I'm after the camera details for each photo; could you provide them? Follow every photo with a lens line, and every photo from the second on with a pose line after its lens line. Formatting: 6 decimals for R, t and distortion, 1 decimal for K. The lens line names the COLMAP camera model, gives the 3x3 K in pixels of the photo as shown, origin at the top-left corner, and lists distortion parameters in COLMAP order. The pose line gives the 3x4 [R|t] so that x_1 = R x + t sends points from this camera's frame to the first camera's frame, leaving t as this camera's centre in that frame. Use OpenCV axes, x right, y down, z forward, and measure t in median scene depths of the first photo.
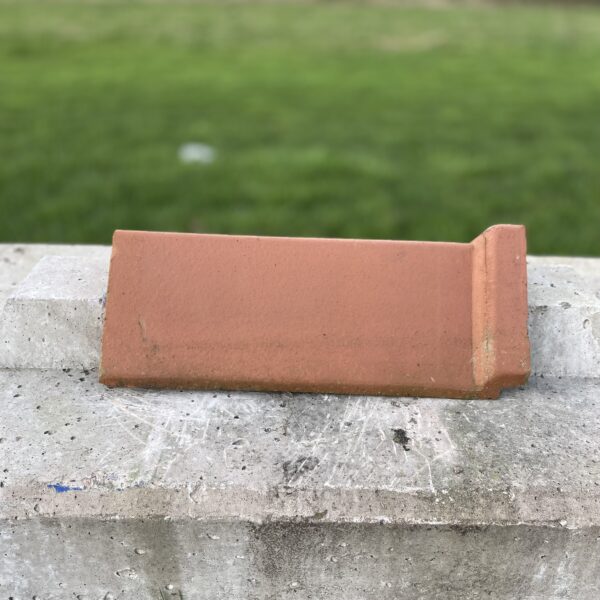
lens RADIAL K [[614.4, 0, 299.7], [0, 614.4, 300.6], [0, 0, 1]] dist [-0.015837, 0.000000]
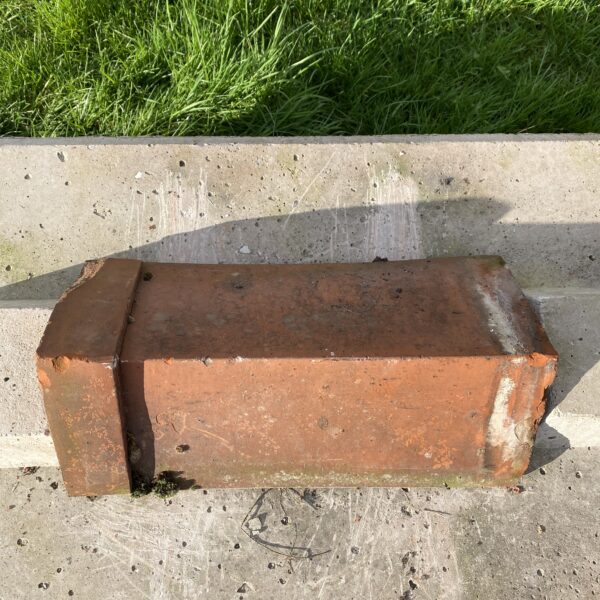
lens RADIAL K [[614.4, 0, 304.0], [0, 614.4, 301.1], [0, 0, 1]] dist [-0.015837, 0.000000]
pose [[0.998829, -0.033977, 0.034436, -0.020837], [-0.002437, 0.675595, 0.737269, -0.788305], [-0.048315, -0.736490, 0.674721, 0.663850]]
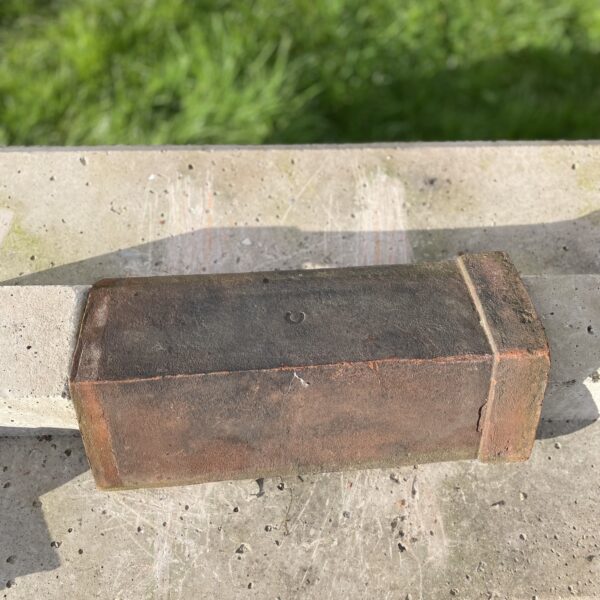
lens RADIAL K [[614.4, 0, 303.6], [0, 614.4, 294.1], [0, 0, 1]] dist [-0.015837, 0.000000]
pose [[0.999254, -0.034122, 0.018091, 0.001591], [0.012997, 0.738208, 0.674448, -0.777850], [-0.036368, -0.673709, 0.738101, 0.512308]]
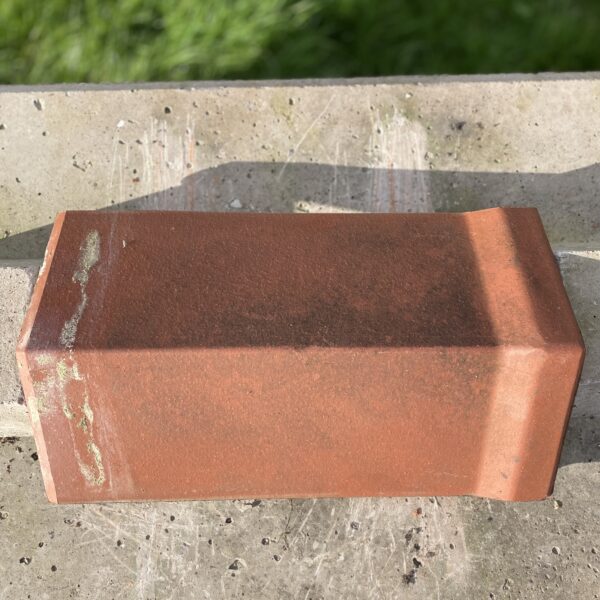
lens RADIAL K [[614.4, 0, 300.4], [0, 614.4, 299.6], [0, 0, 1]] dist [-0.015837, 0.000000]
pose [[0.999169, -0.040768, 0.000270, 0.013474], [0.025689, 0.634699, 0.772333, -0.717798], [-0.031658, -0.771684, 0.635218, 0.710172]]
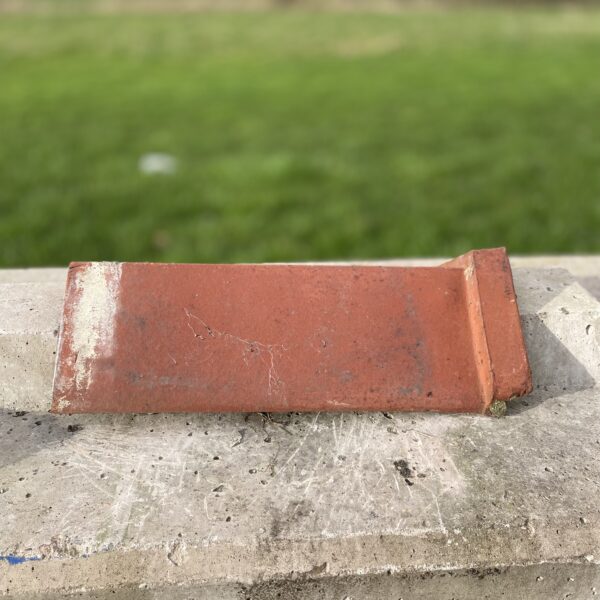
lens RADIAL K [[614.4, 0, 303.2], [0, 614.4, 296.3], [0, 0, 1]] dist [-0.015837, 0.000000]
pose [[0.997168, -0.050616, 0.055629, -0.016029], [0.051515, 0.998562, -0.014851, -0.024128], [-0.054797, 0.017675, 0.998341, 0.109027]]
